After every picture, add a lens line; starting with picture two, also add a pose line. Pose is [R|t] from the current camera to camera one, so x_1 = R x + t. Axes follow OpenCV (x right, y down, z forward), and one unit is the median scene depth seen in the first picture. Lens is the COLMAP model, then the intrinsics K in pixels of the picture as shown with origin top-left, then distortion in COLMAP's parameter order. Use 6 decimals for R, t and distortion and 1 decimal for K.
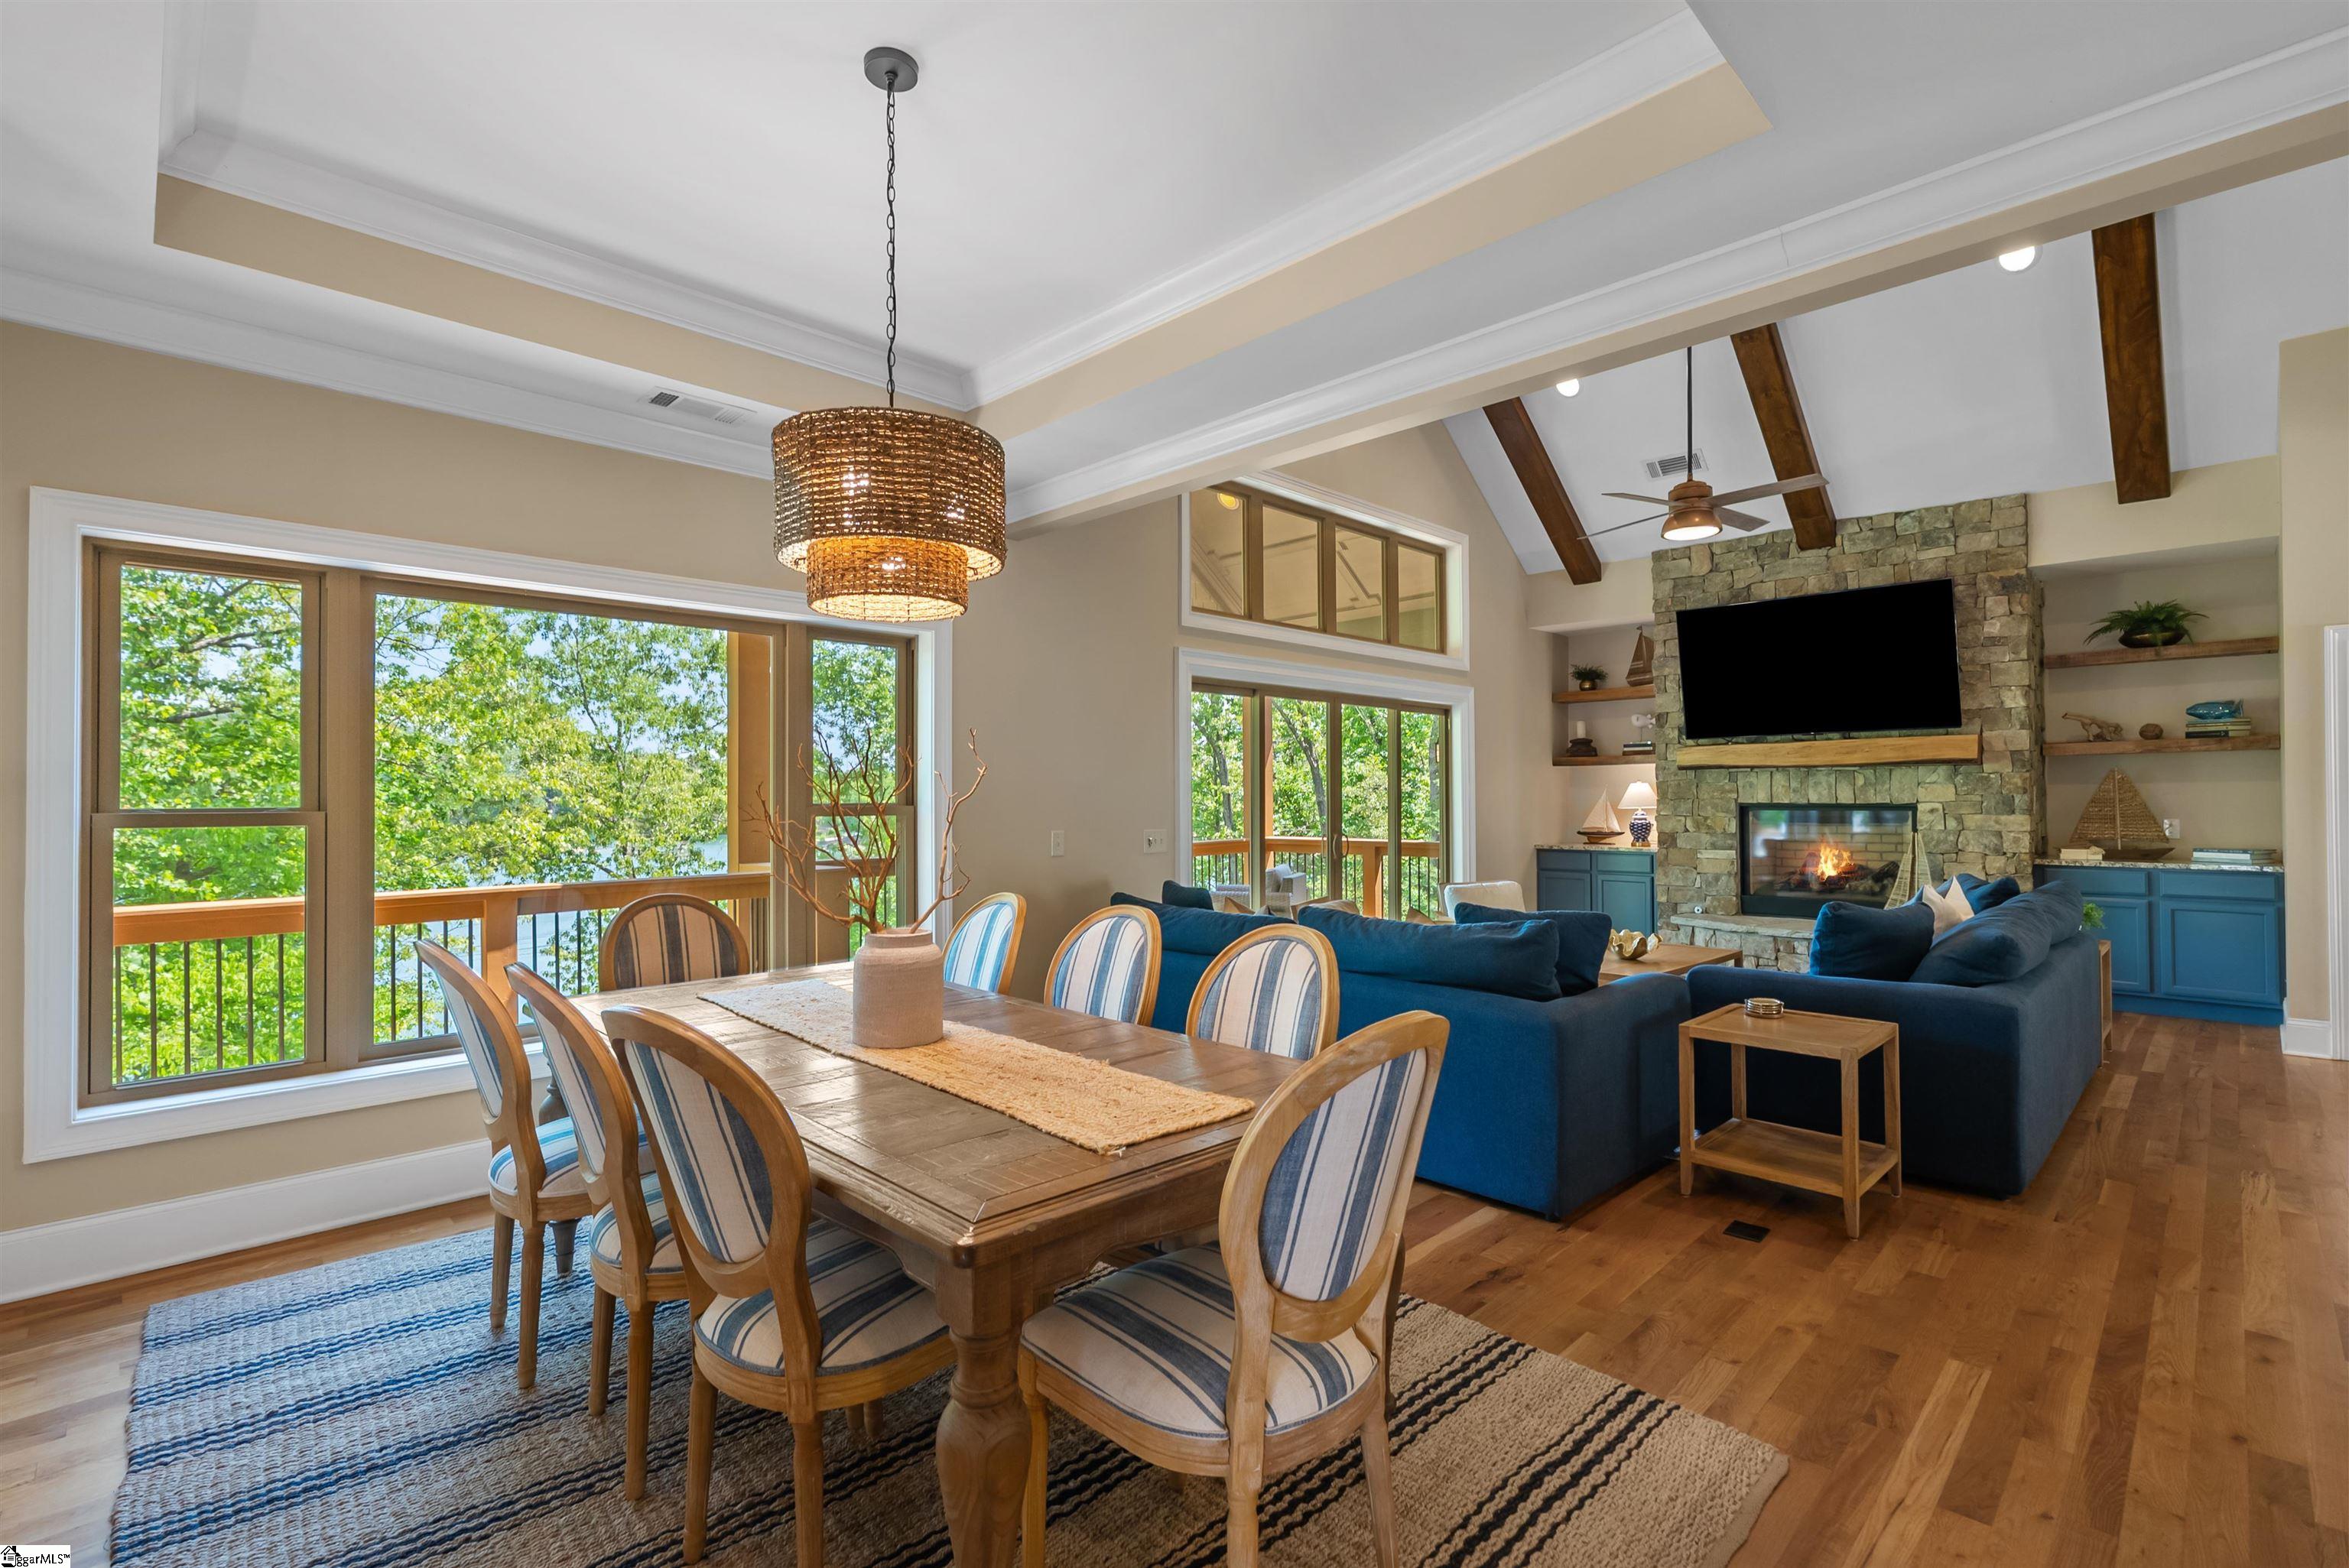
lens RADIAL K [[1062.2, 0, 1179.3], [0, 1062.2, 795.9], [0, 0, 1]] dist [-0.000177, 0.000006]
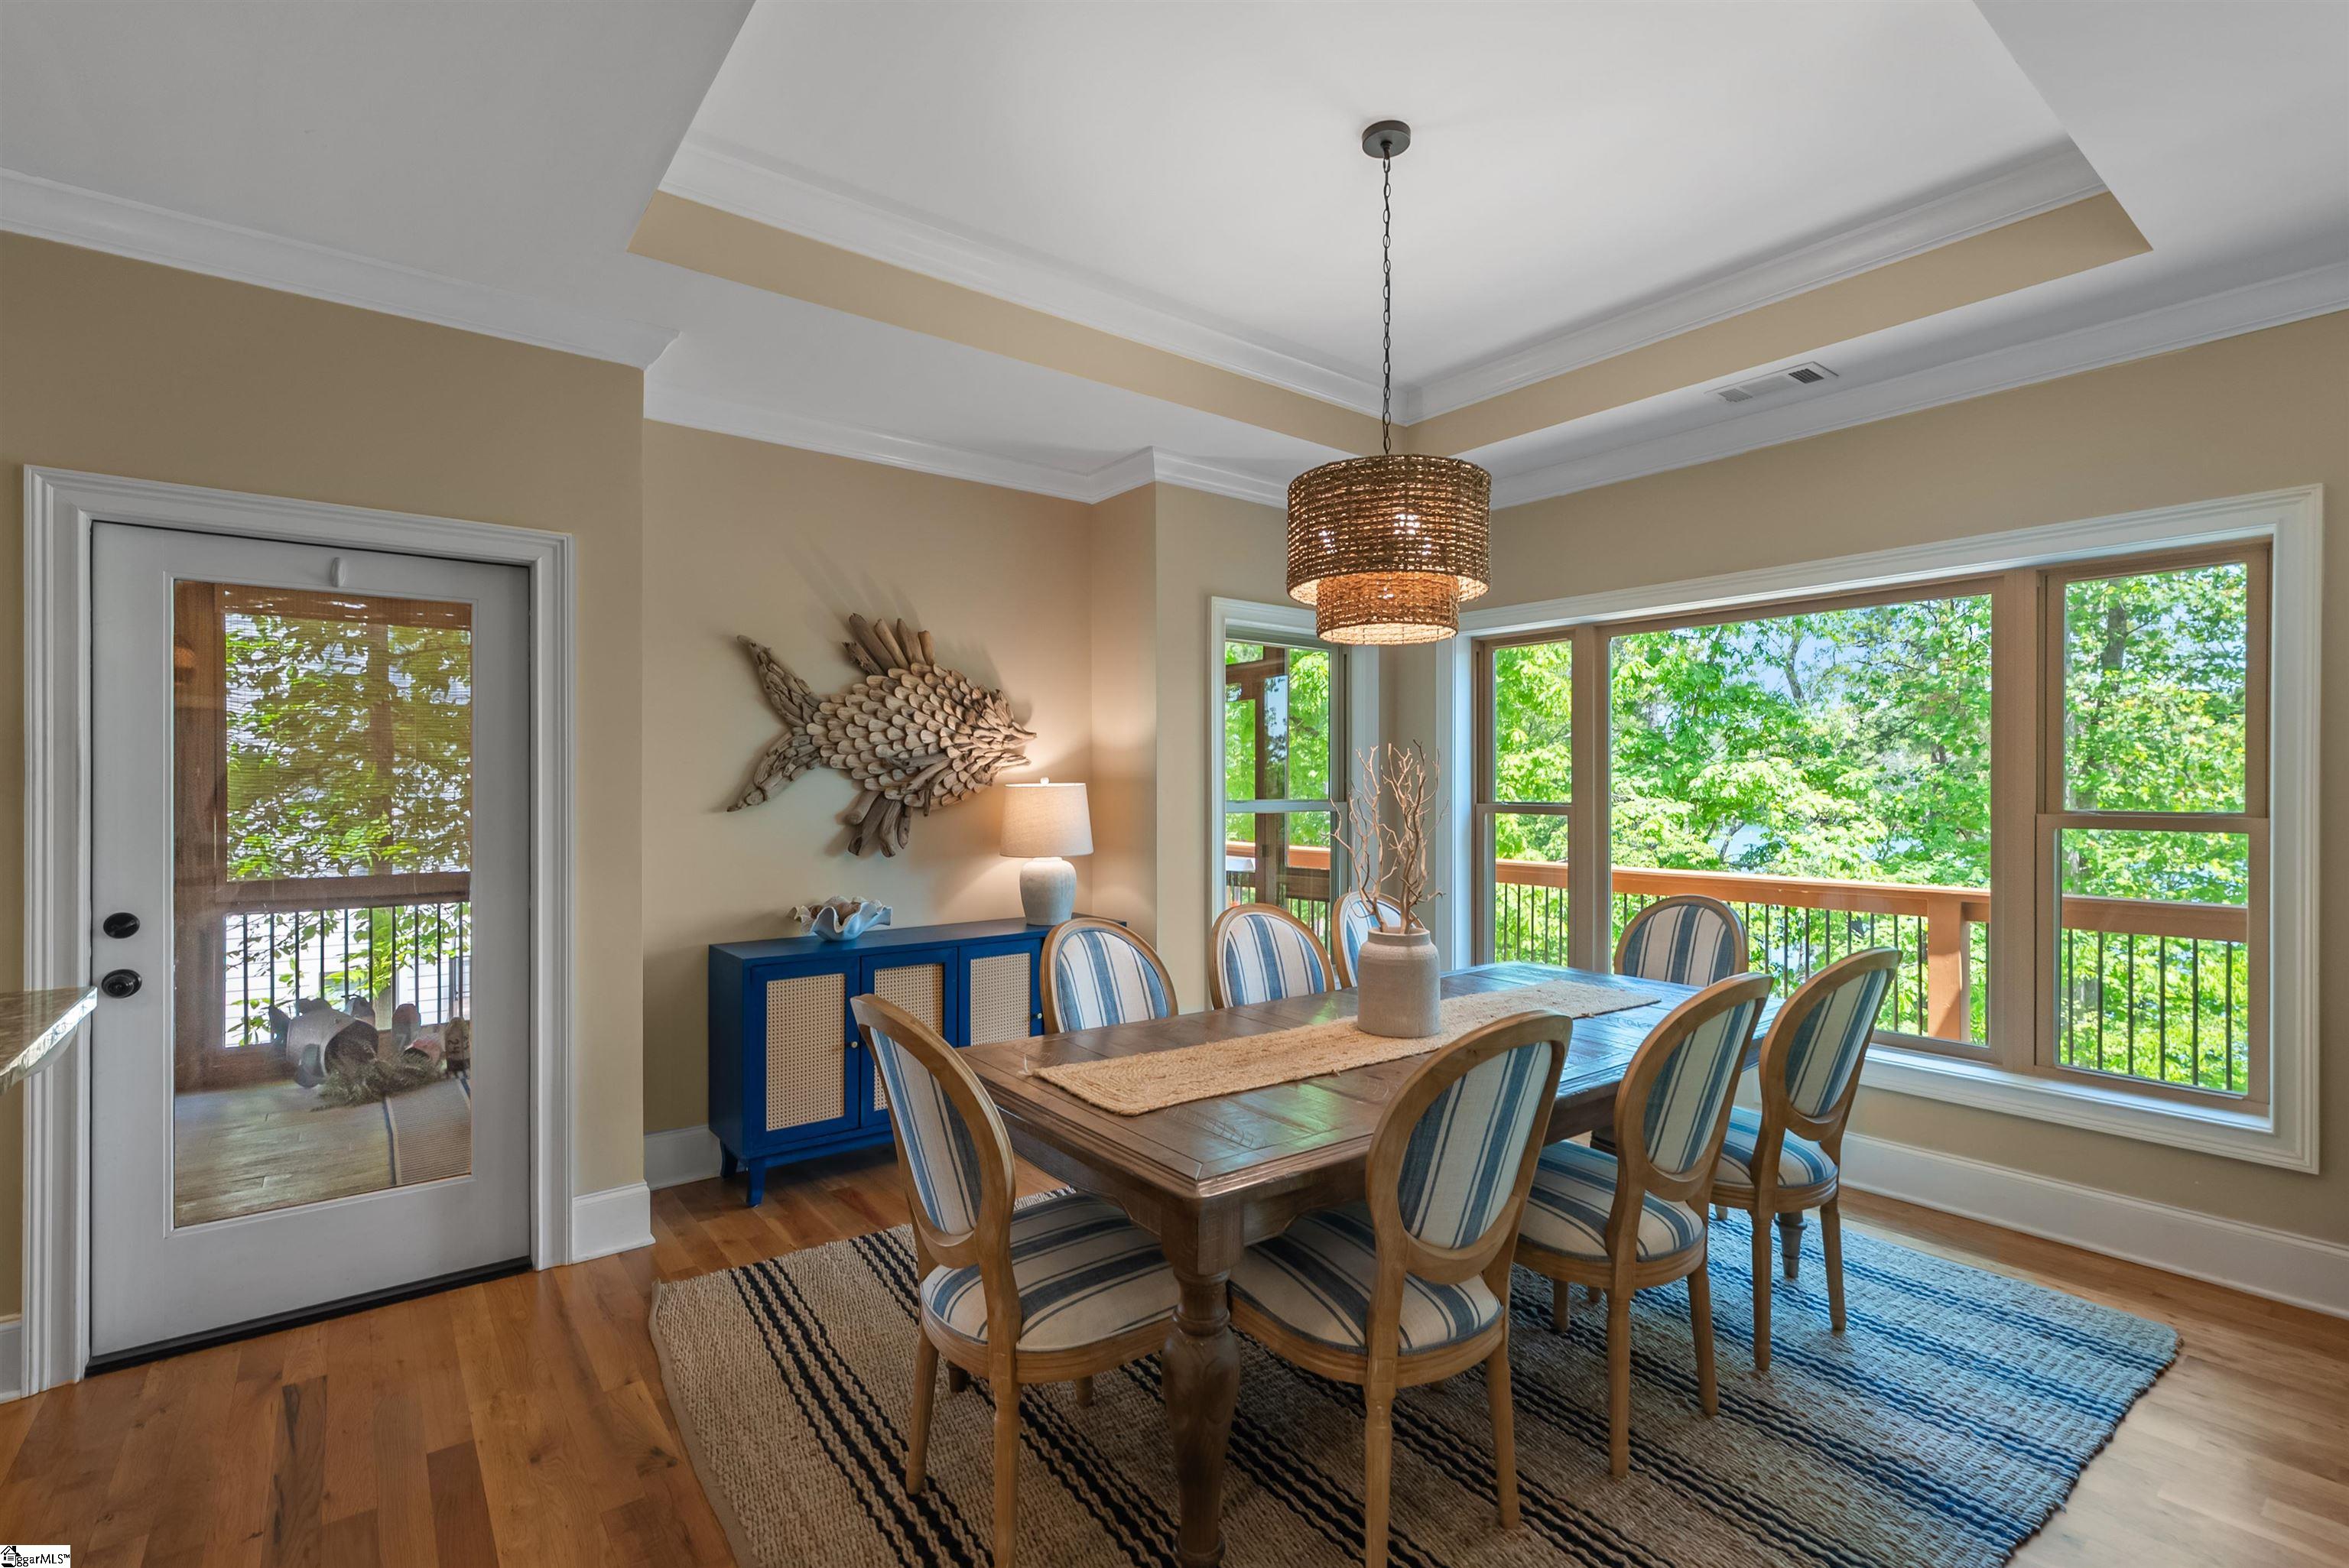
lens RADIAL K [[1044.8, 0, 1174.5], [0, 1044.8, 784.0], [0, 0, 1]] dist [-0.001699, -0.000115]
pose [[-0.122193, 0.002297, -0.992504, 0.812979], [0.005697, 0.999982, 0.001613, -0.023743], [0.992490, -0.005458, -0.122204, 0.889831]]
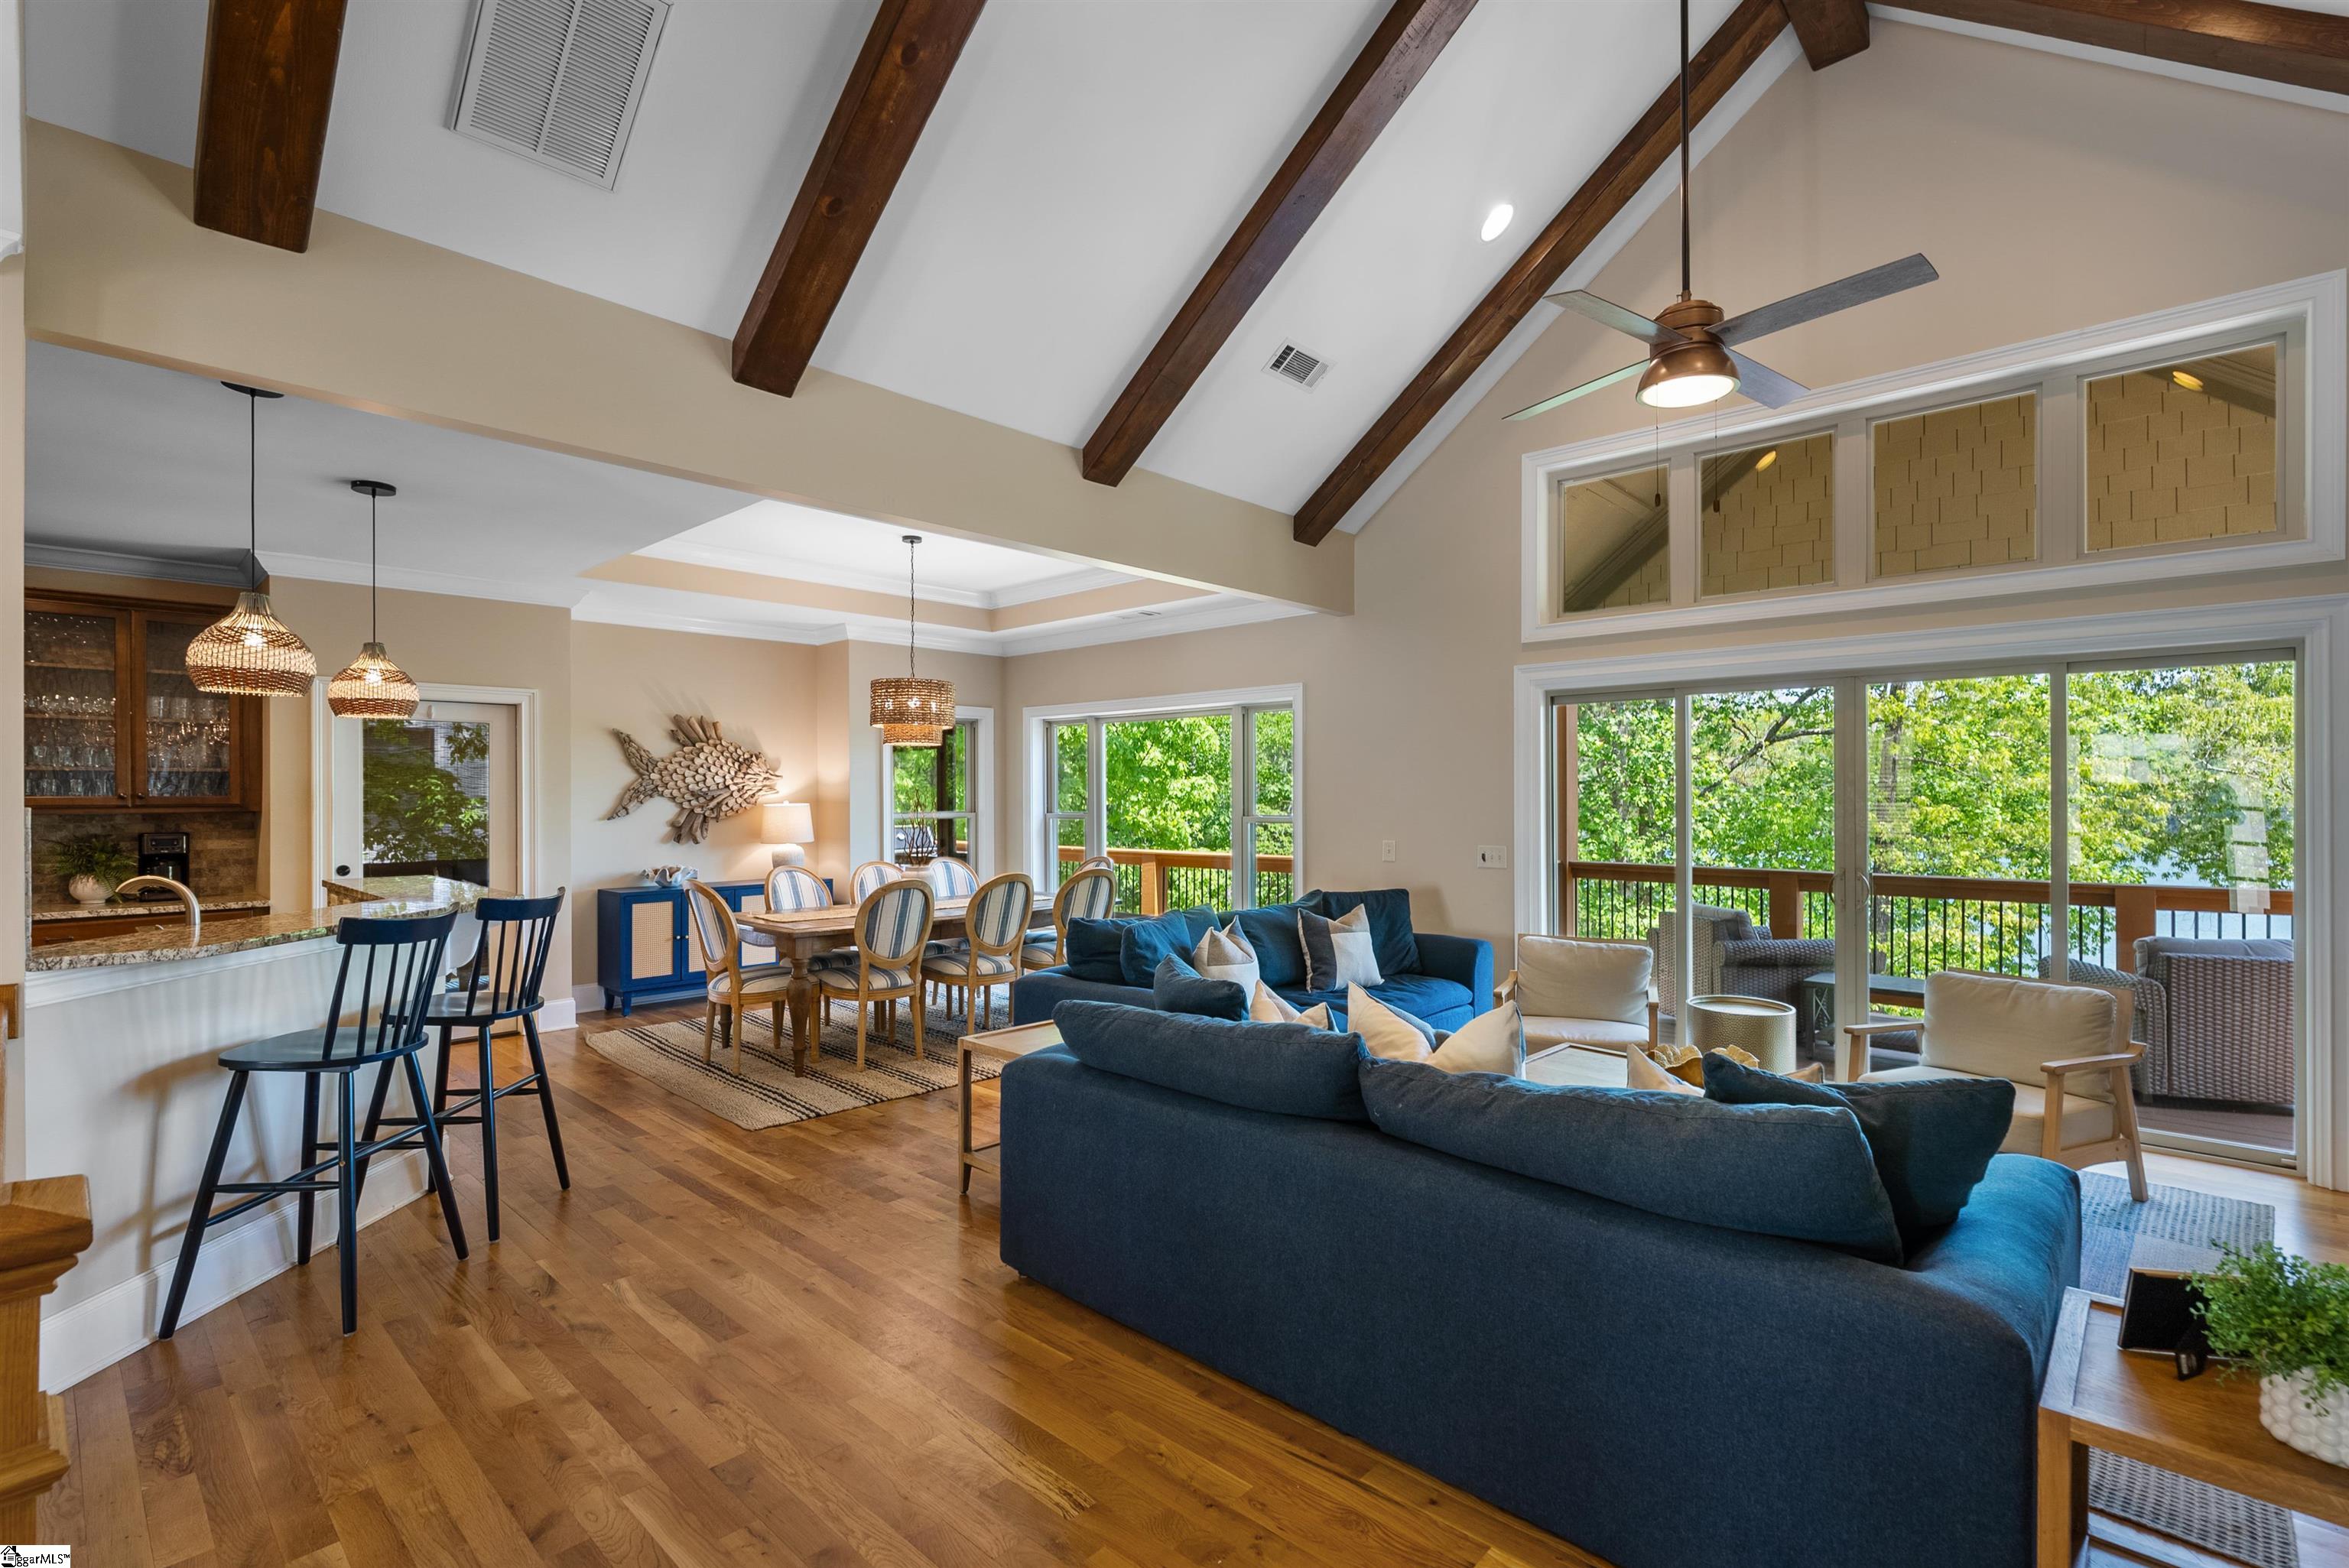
lens RADIAL K [[1062.2, 0, 1179.3], [0, 1062.2, 795.9], [0, 0, 1]] dist [-0.000177, 0.000006]
pose [[0.037657, 0.008169, -0.999257, 2.363193], [0.006627, 0.999943, 0.008425, -0.065885], [0.999269, -0.006939, 0.037600, 1.524837]]
